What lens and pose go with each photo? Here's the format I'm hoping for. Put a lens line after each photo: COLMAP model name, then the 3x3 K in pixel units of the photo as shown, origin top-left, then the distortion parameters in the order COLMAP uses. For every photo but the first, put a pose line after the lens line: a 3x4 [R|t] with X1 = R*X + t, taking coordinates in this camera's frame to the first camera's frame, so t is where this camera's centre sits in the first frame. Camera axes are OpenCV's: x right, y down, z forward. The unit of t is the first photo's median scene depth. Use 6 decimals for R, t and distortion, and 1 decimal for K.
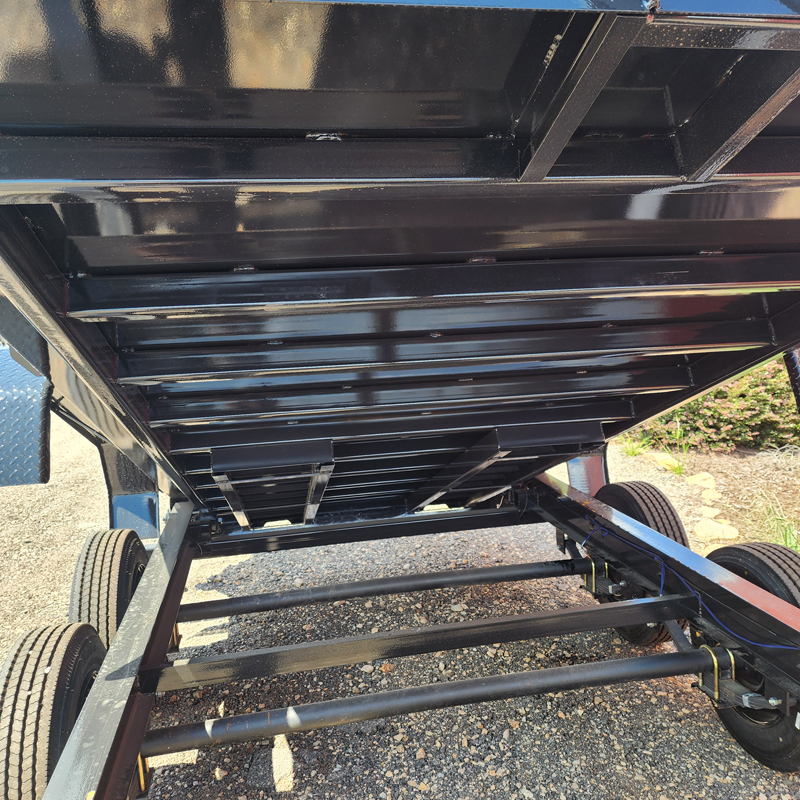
lens RADIAL K [[712.6, 0, 400.0], [0, 712.6, 400.0], [0, 0, 1]] dist [0.046011, -0.001954]
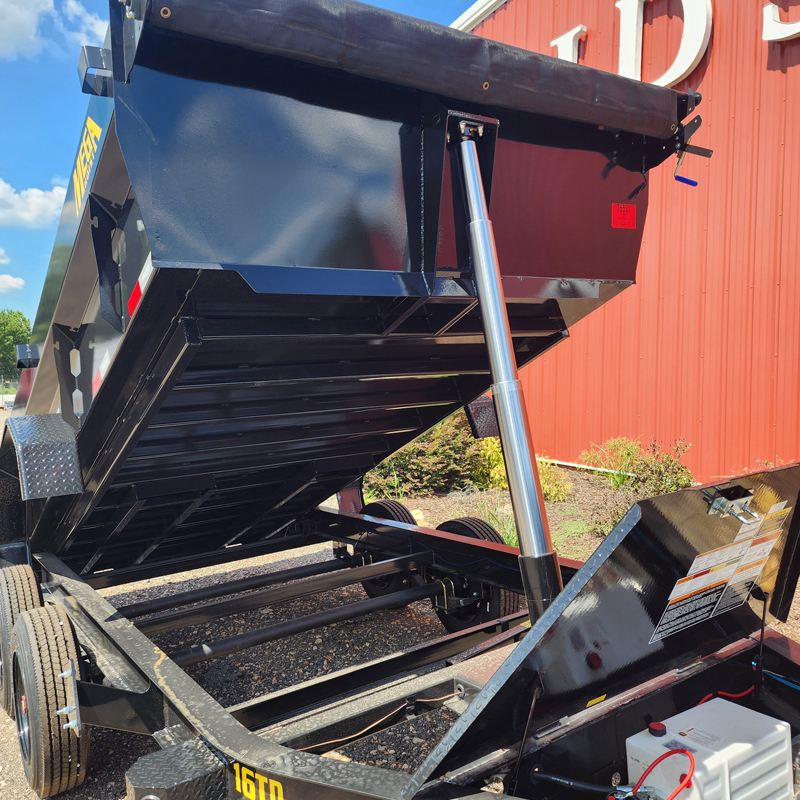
lens RADIAL K [[712.6, 0, 400.0], [0, 712.6, 400.0], [0, 0, 1]] dist [0.046011, -0.001954]
pose [[0.915354, -0.025083, 0.401868, -0.124357], [0.074295, 0.991442, -0.107343, 0.034324], [-0.395736, 0.128113, 0.909384, -0.212069]]
